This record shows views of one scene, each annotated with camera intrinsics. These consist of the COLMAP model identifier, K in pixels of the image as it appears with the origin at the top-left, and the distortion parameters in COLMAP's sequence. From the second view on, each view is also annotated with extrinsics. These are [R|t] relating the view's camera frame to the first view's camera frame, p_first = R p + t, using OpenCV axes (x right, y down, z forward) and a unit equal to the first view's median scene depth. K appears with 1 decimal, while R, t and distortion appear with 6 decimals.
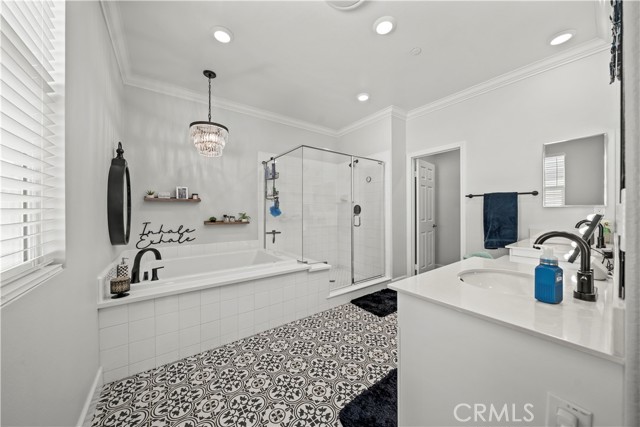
lens RADIAL K [[219.7, 0, 320.8], [0, 219.7, 211.1], [0, 0, 1]] dist [-0.002925, -0.000116]
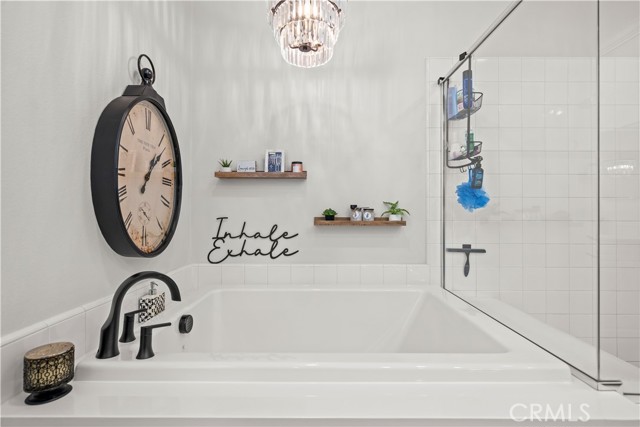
lens RADIAL K [[299.2, 0, 321.2], [0, 299.2, 213.0], [0, 0, 1]] dist [0.002594, 0.000856]
pose [[0.802285, 0.002020, -0.596938, -0.121744], [-0.001400, 0.999998, 0.001502, 0.035562], [0.596940, -0.000369, 0.802286, 0.483164]]
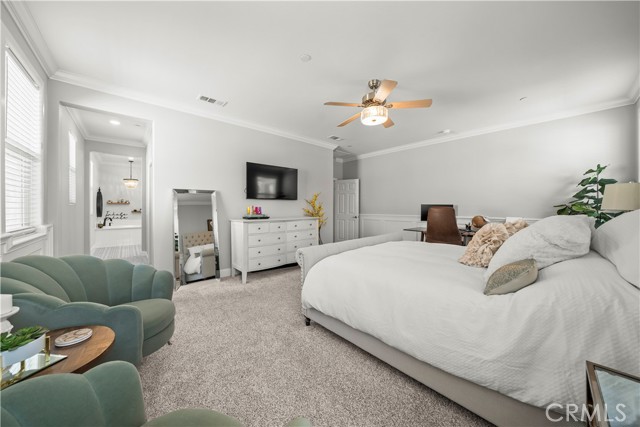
lens RADIAL K [[219.7, 0, 316.7], [0, 219.7, 209.0], [0, 0, 1]] dist [-0.002925, -0.000116]
pose [[0.996896, 0.006207, 0.078481, 1.526826], [-0.006244, 0.999980, 0.000220, 0.005847], [-0.078478, -0.000710, 0.996916, -1.858768]]
